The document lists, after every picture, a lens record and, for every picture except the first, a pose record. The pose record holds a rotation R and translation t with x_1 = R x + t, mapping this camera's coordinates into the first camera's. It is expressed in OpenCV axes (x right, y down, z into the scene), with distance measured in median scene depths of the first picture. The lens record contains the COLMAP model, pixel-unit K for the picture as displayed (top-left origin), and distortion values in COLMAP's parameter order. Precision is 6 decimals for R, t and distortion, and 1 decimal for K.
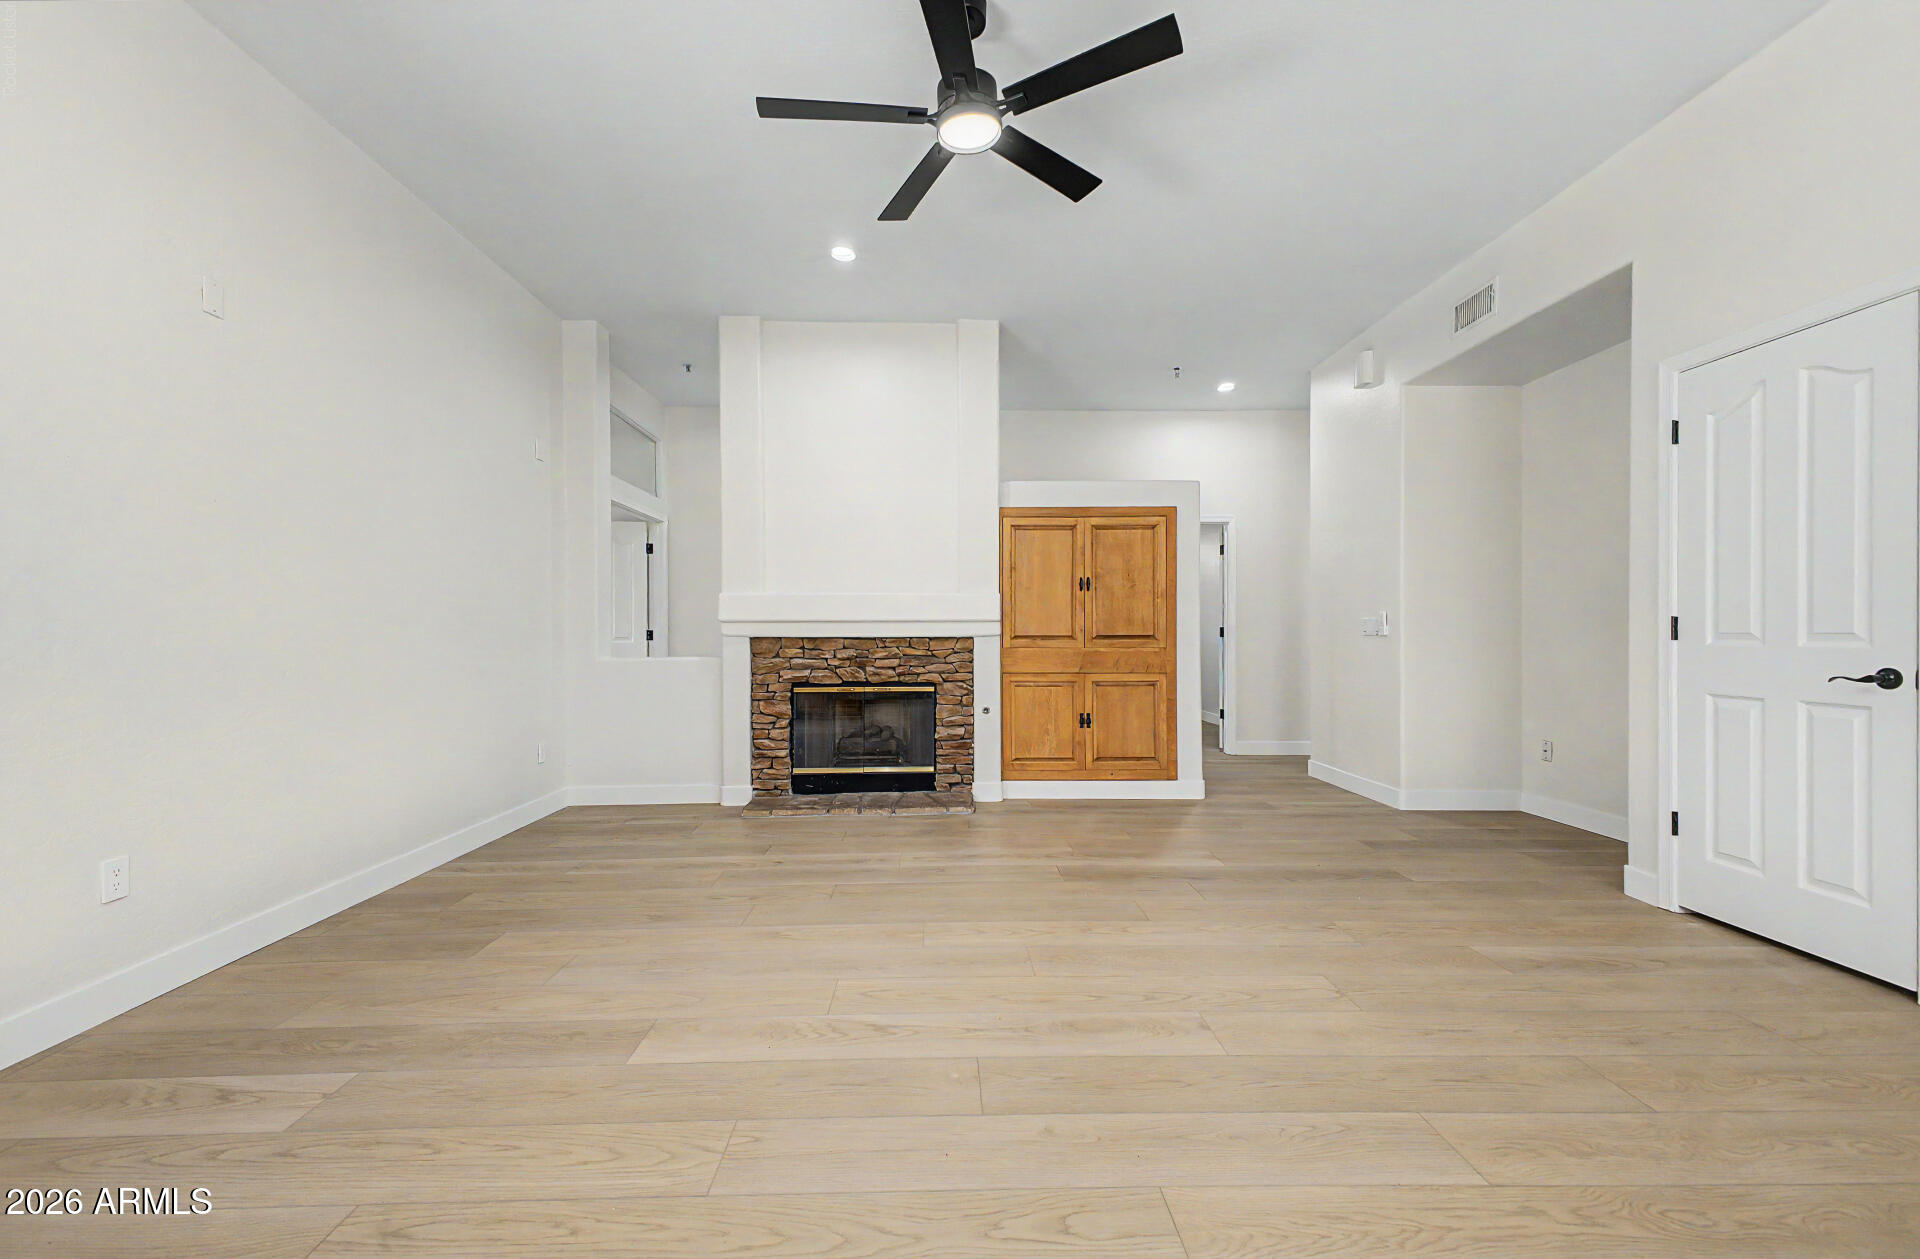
lens RADIAL K [[776.7, 0, 961.6], [0, 776.7, 633.2], [0, 0, 1]] dist [0.020426, -0.000277]
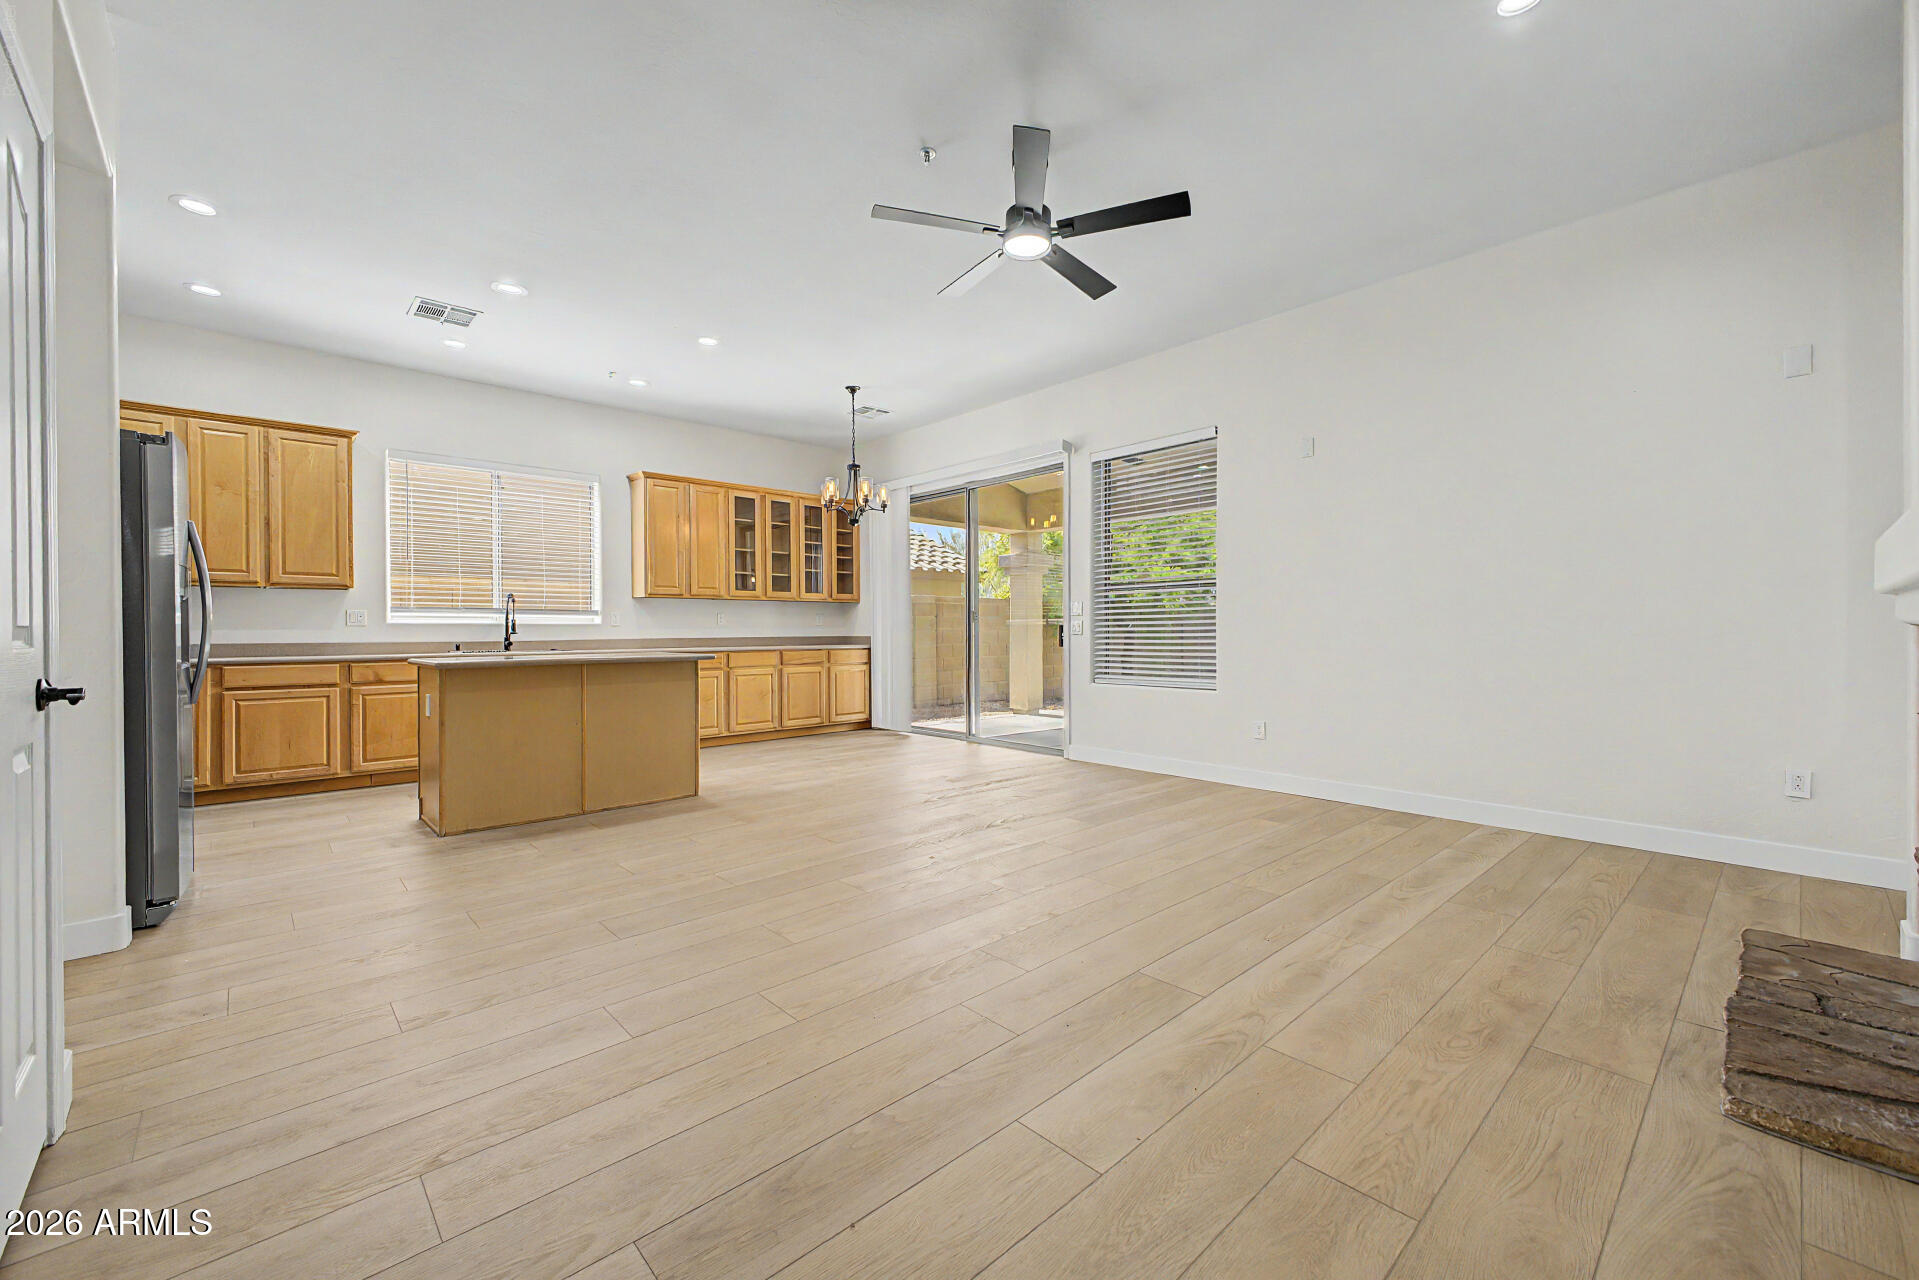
lens RADIAL K [[759.8, 0, 951.6], [0, 759.8, 629.7], [0, 0, 1]] dist [0.078801, 0.000021]
pose [[-0.758011, 0.012927, -0.652114, 0.493612], [0.008220, 0.999914, 0.010267, -0.002986], [0.652190, 0.002422, -0.758052, 0.975181]]
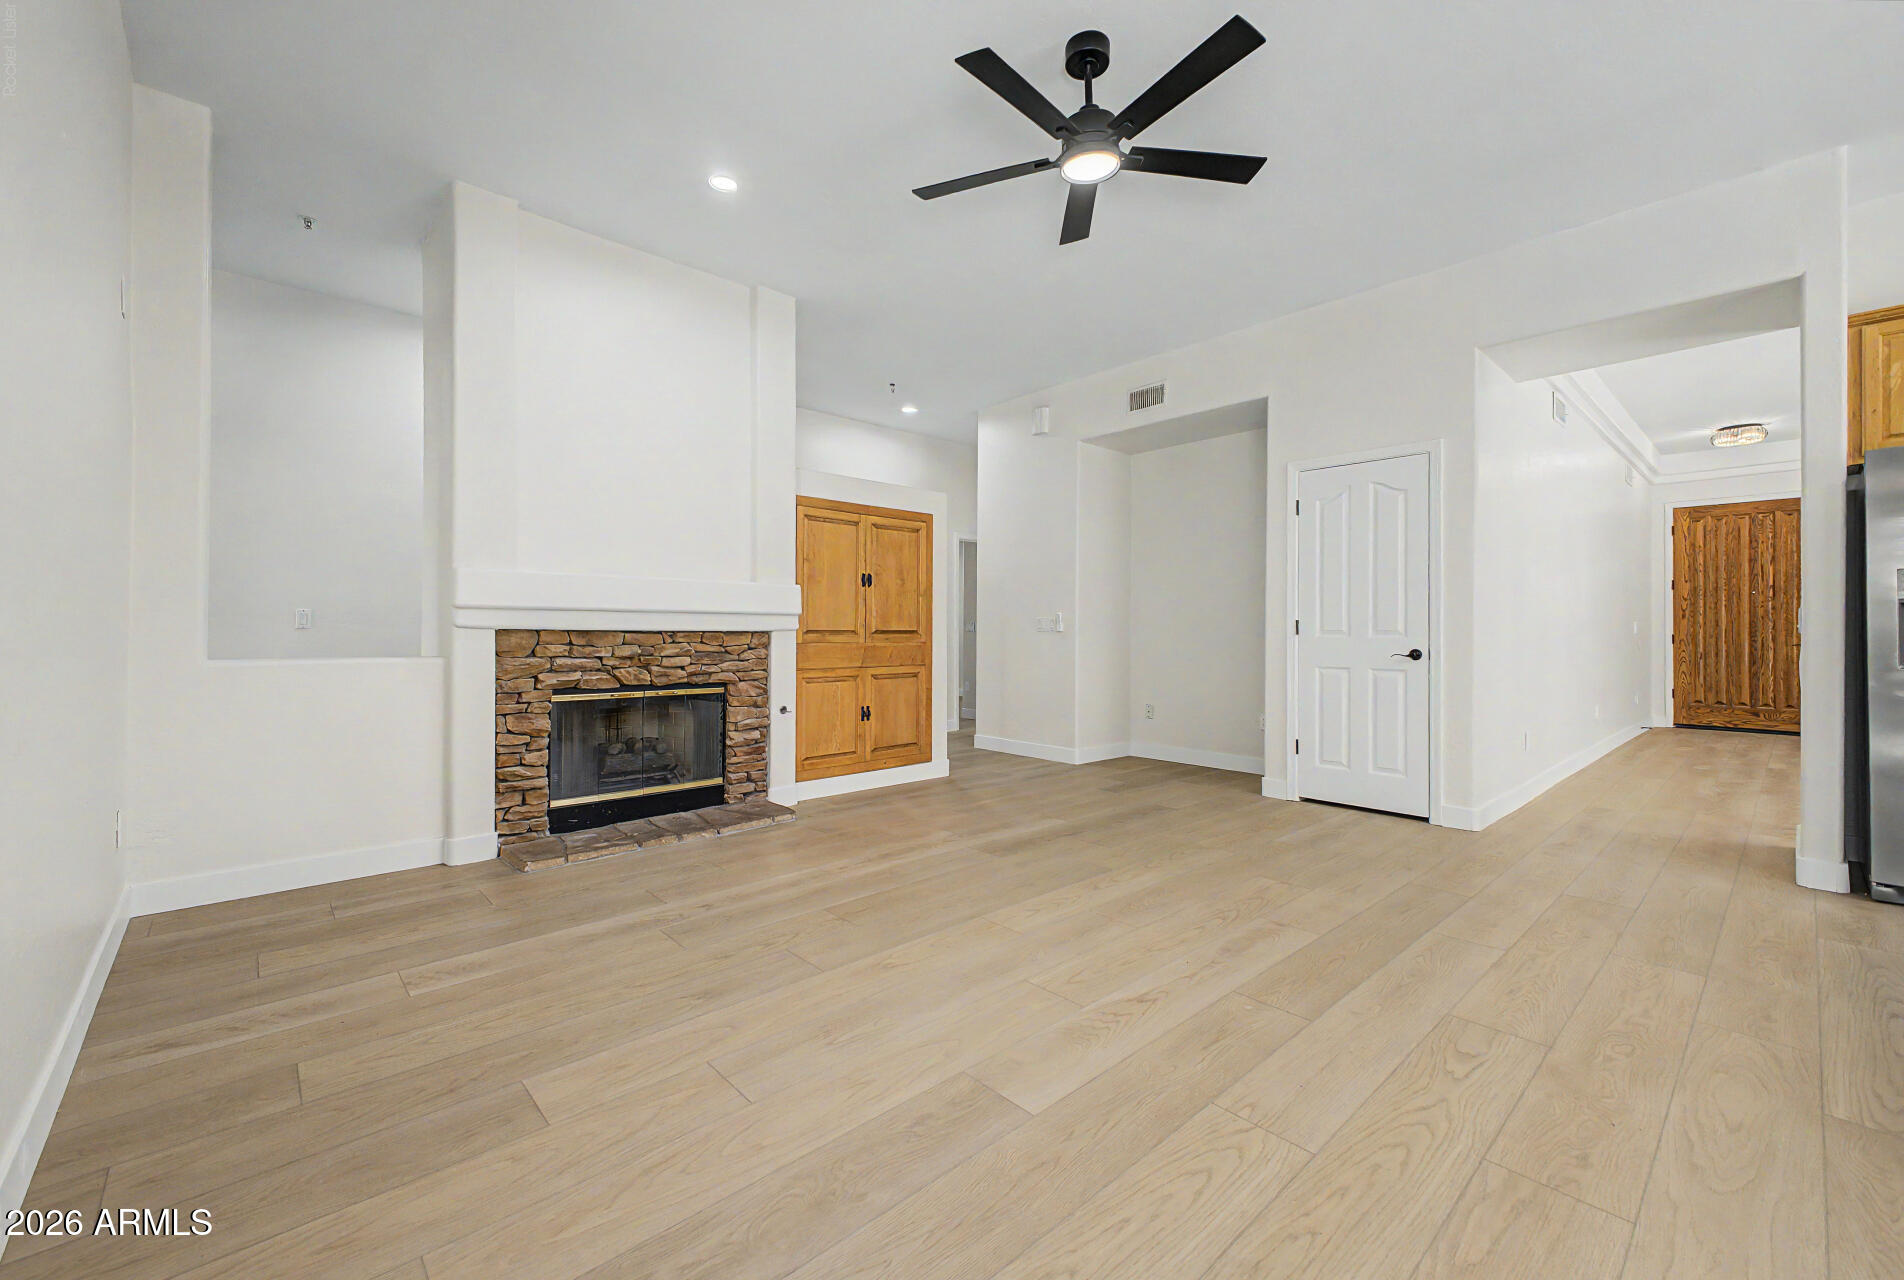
lens RADIAL K [[770.4, 0, 956.2], [0, 770.4, 623.3], [0, 0, 1]] dist [0.008698, -0.000232]
pose [[0.754102, 0.012776, 0.656633, -0.420946], [-0.005329, 0.999897, -0.013335, 0.006430], [-0.656736, 0.006557, 0.754092, 0.161782]]
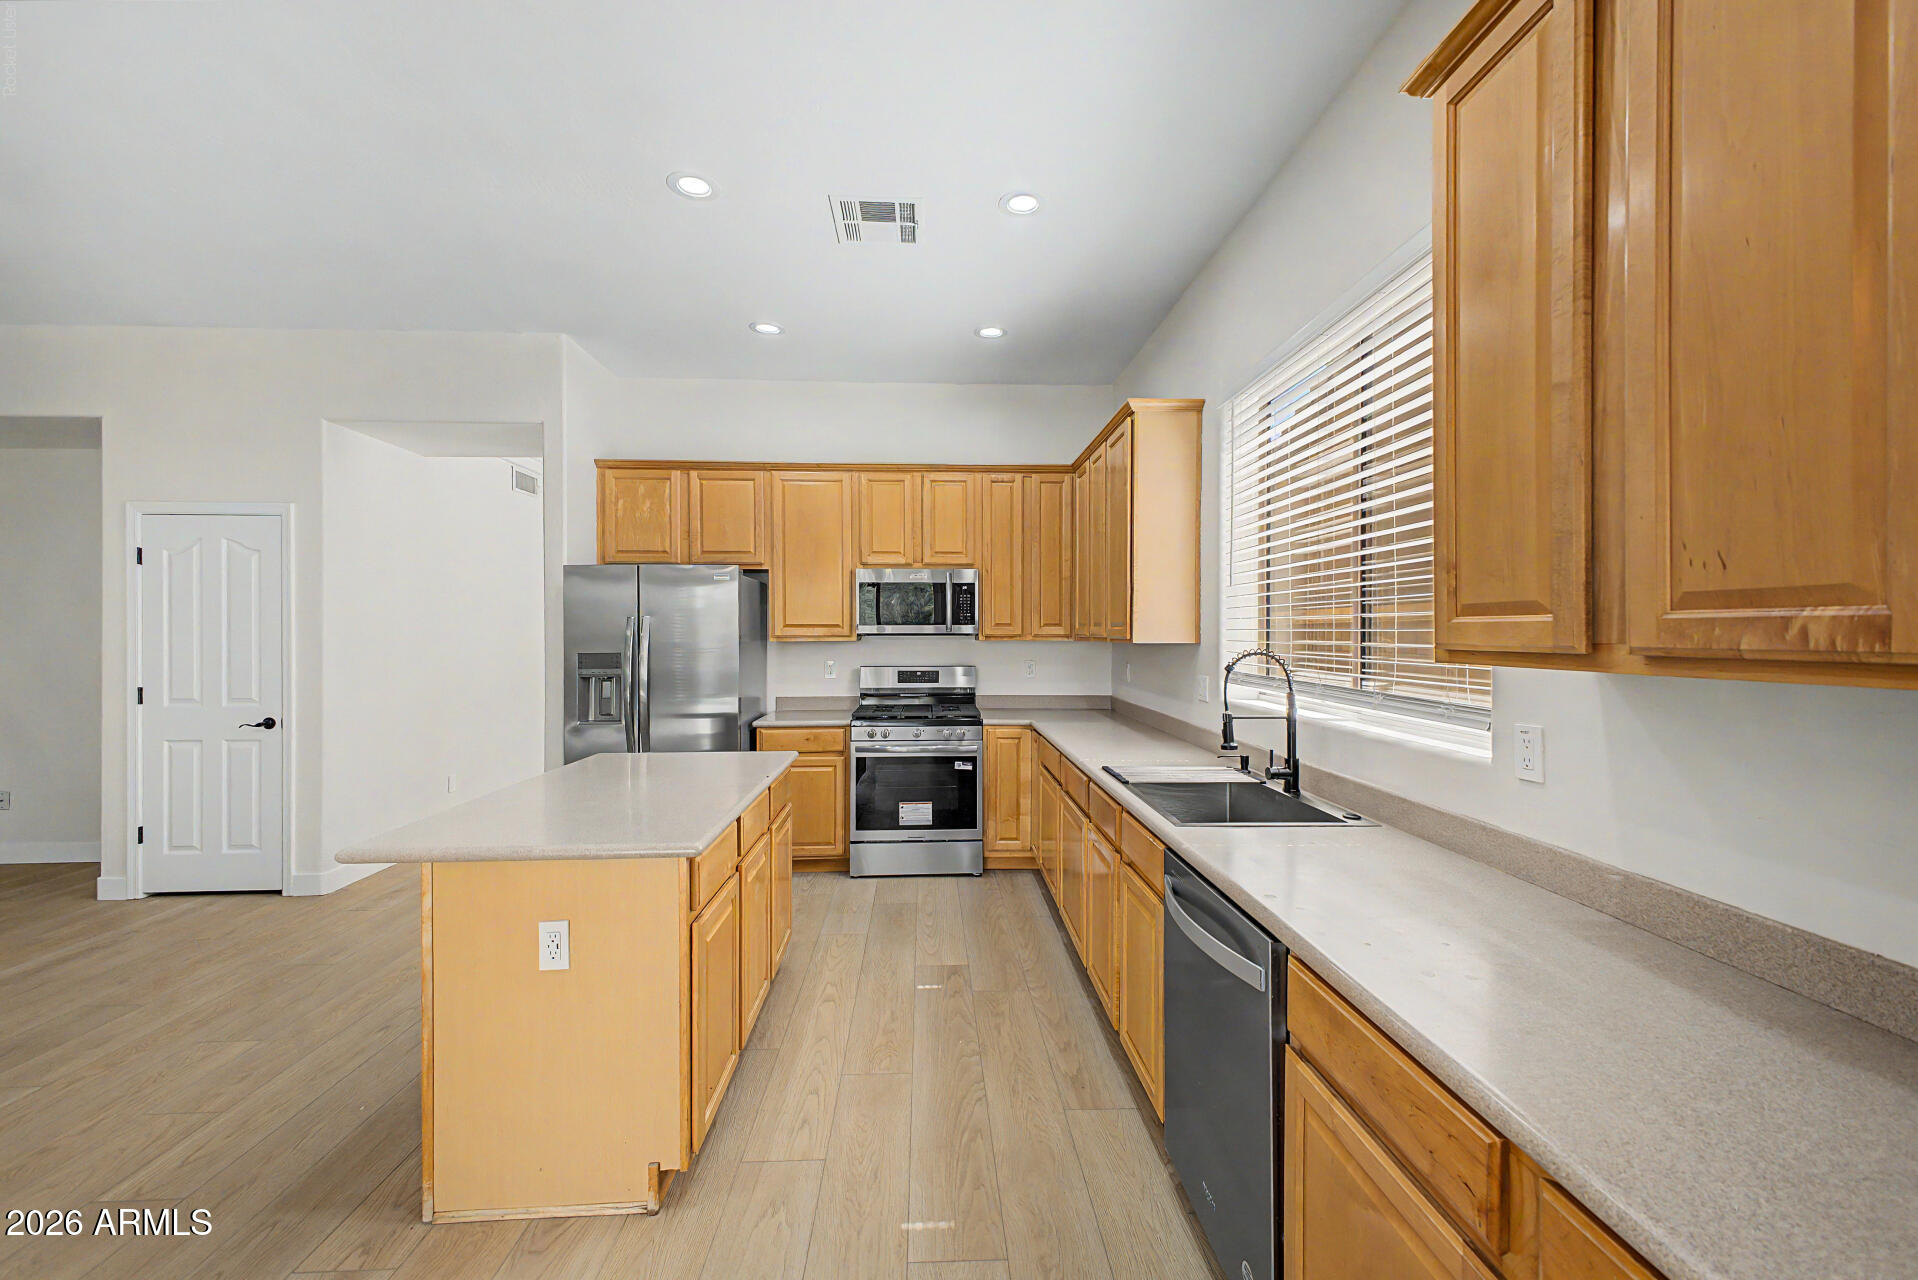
lens RADIAL K [[744.2, 0, 962.6], [0, 744.2, 636.2], [0, 0, 1]] dist [0.000584, -0.000178]
pose [[-0.028240, 0.001402, 0.999600, -0.283224], [0.004459, 0.999989, -0.001276, -0.064134], [-0.999591, 0.004421, -0.028246, -0.260356]]
